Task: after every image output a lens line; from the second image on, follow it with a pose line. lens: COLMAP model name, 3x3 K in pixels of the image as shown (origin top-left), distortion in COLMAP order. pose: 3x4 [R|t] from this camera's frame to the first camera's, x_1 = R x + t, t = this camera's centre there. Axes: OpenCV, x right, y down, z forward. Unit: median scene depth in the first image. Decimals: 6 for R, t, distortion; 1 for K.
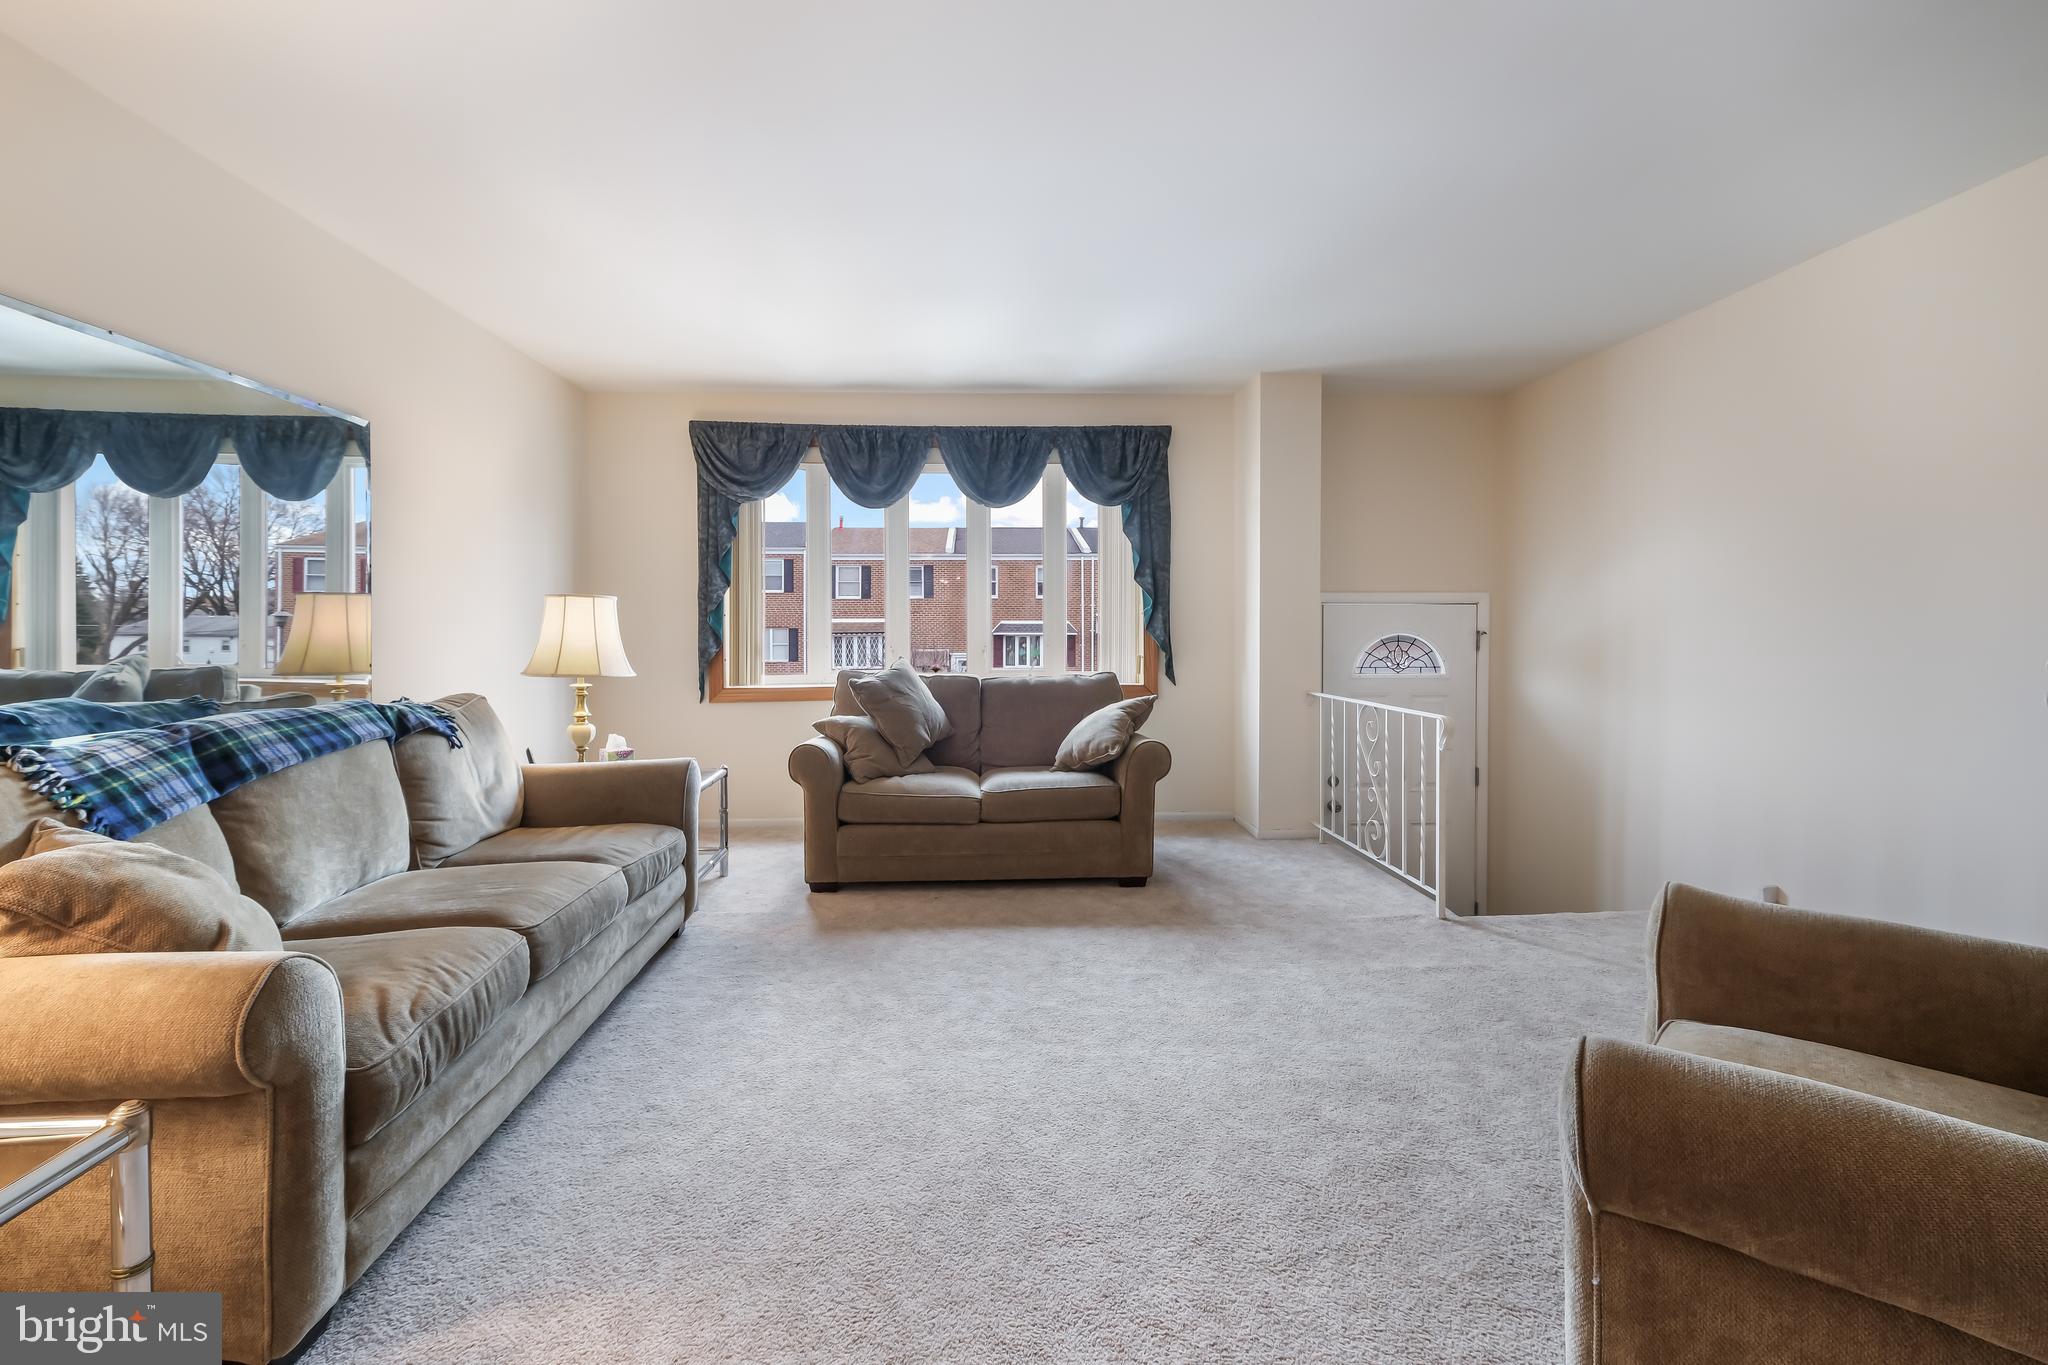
lens RADIAL K [[917.1, 0, 1035.3], [0, 917.1, 630.2], [0, 0, 1]] dist [0.002403, 0.000165]
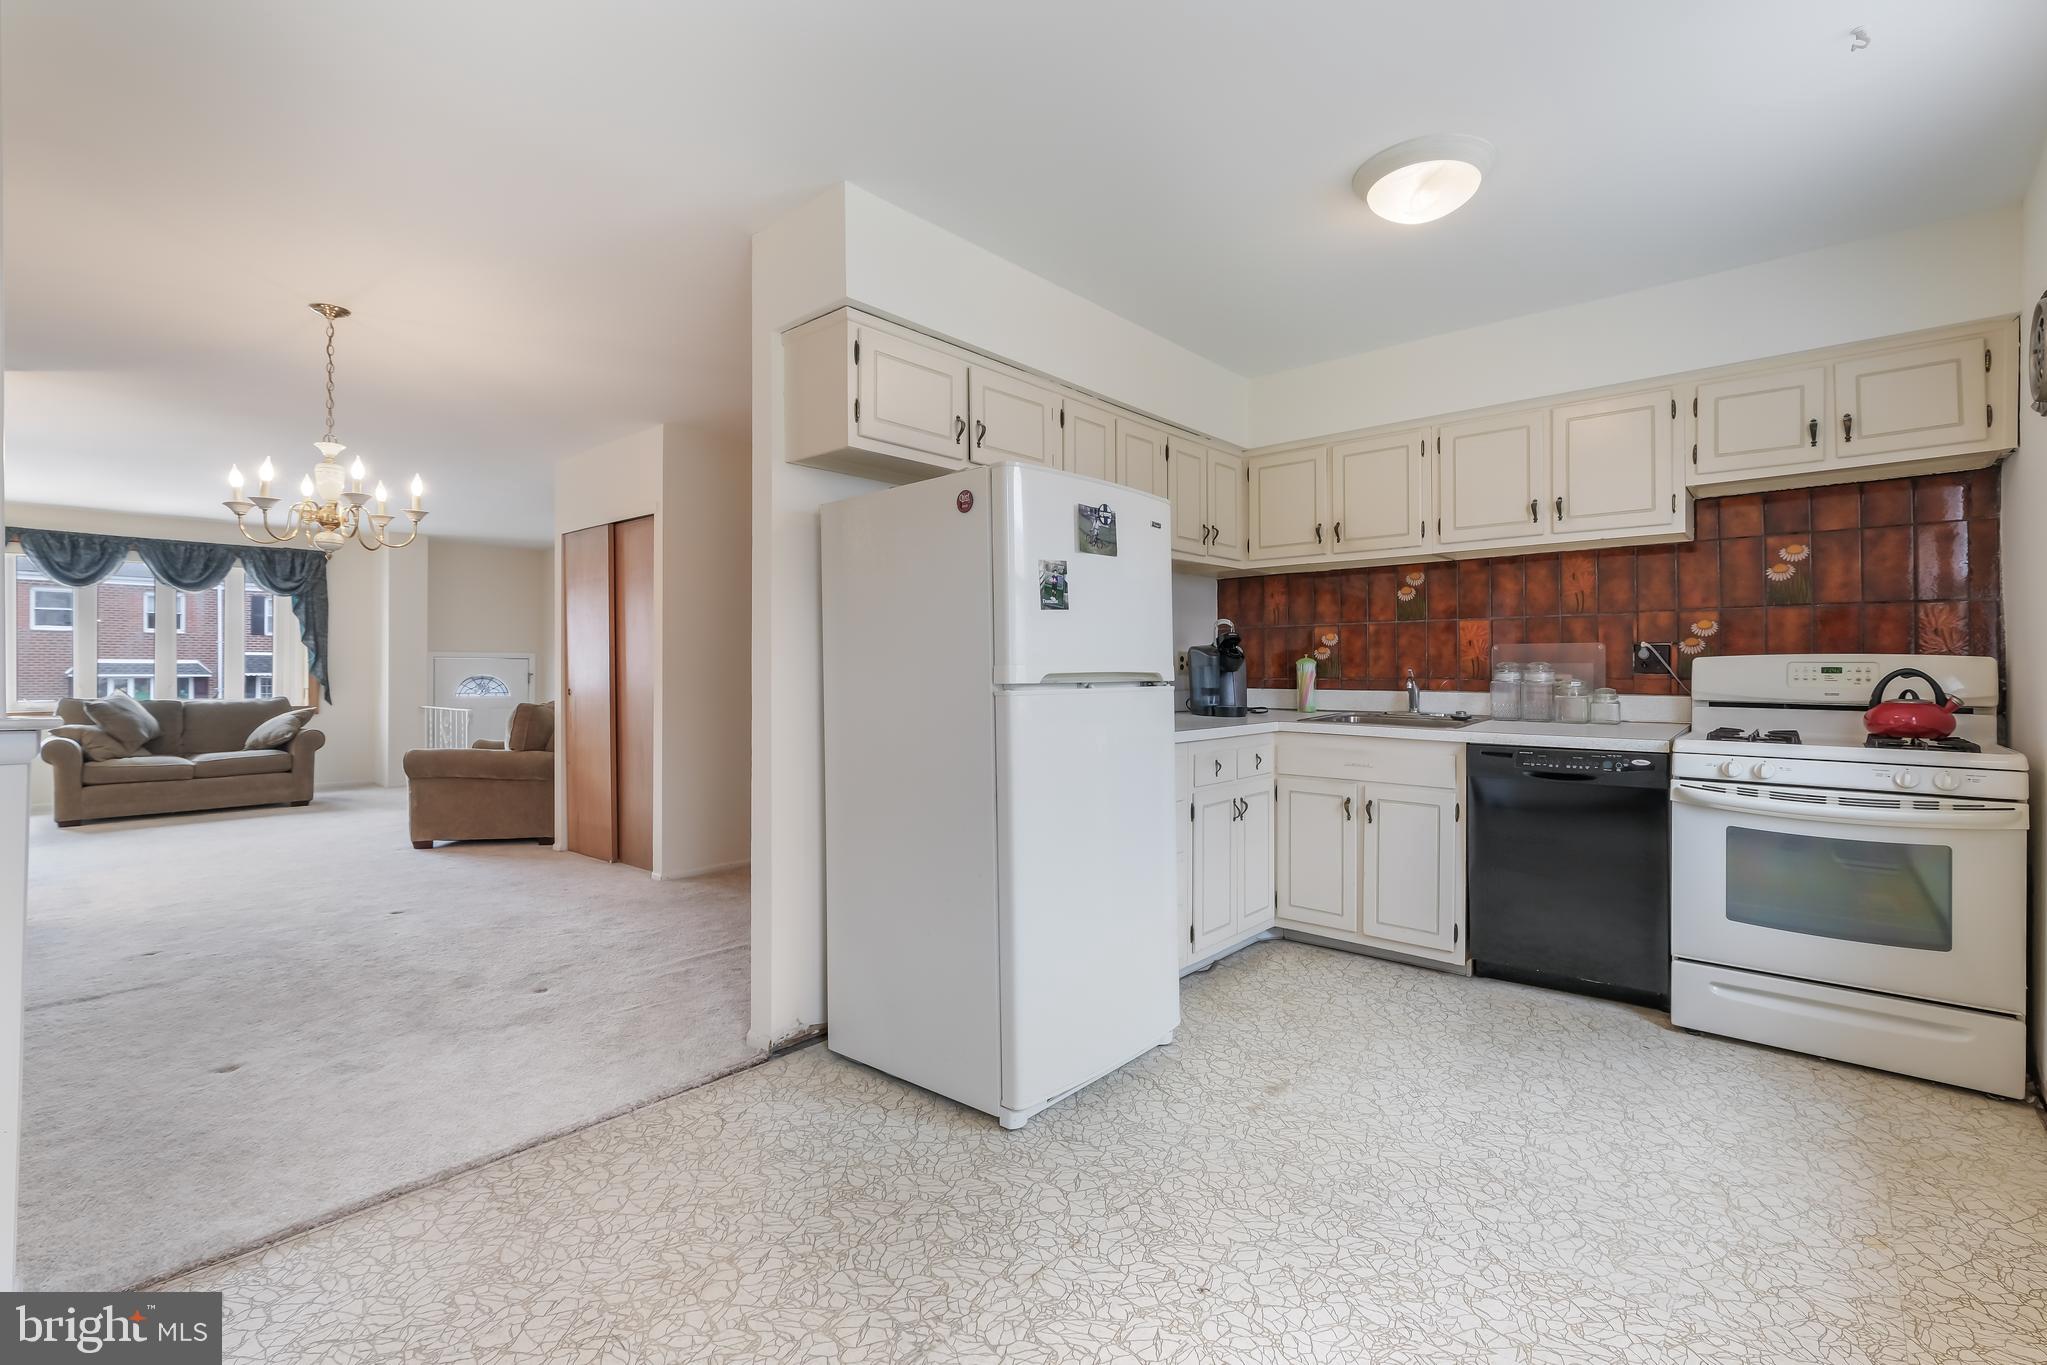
lens RADIAL K [[916.7, 0, 1033.3], [0, 916.7, 672.5], [0, 0, 1]] dist [0.002403, 0.000165]
pose [[0.706192, 0.003220, 0.708013, -0.177096], [-0.003904, 0.999992, -0.000654, -0.005423], [-0.708009, -0.002303, 0.706199, -1.482123]]
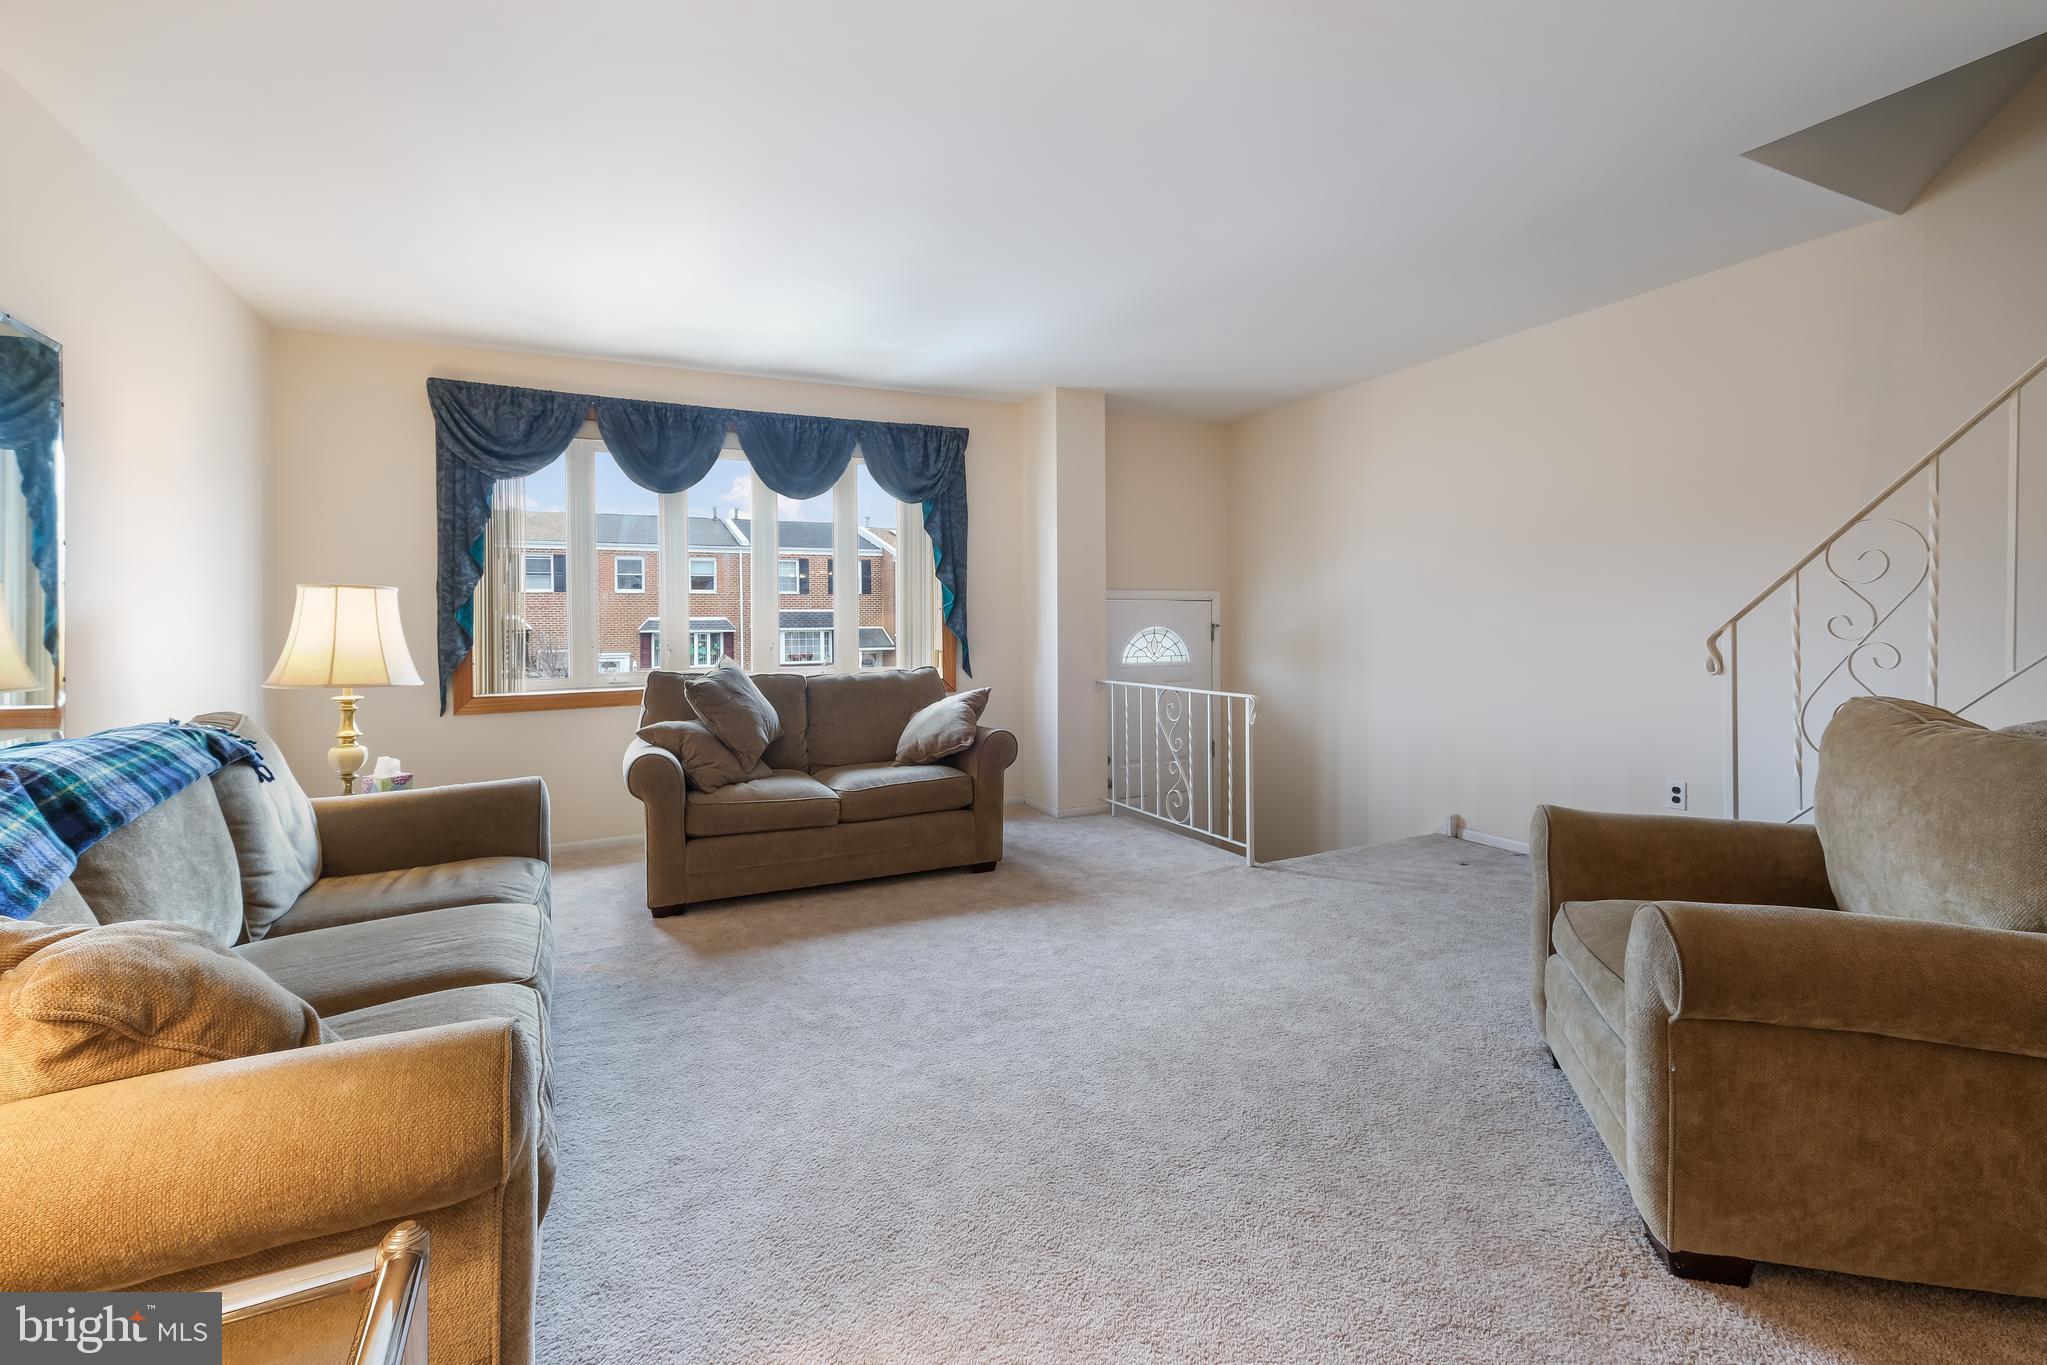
lens RADIAL K [[916.7, 0, 1049.9], [0, 916.7, 614.9], [0, 0, 1]] dist [0.002403, 0.000165]
pose [[0.917631, -0.002423, 0.397426, -0.244509], [0.007216, 0.999918, -0.010565, 0.000375], [-0.397368, 0.012562, 0.917573, 0.015176]]
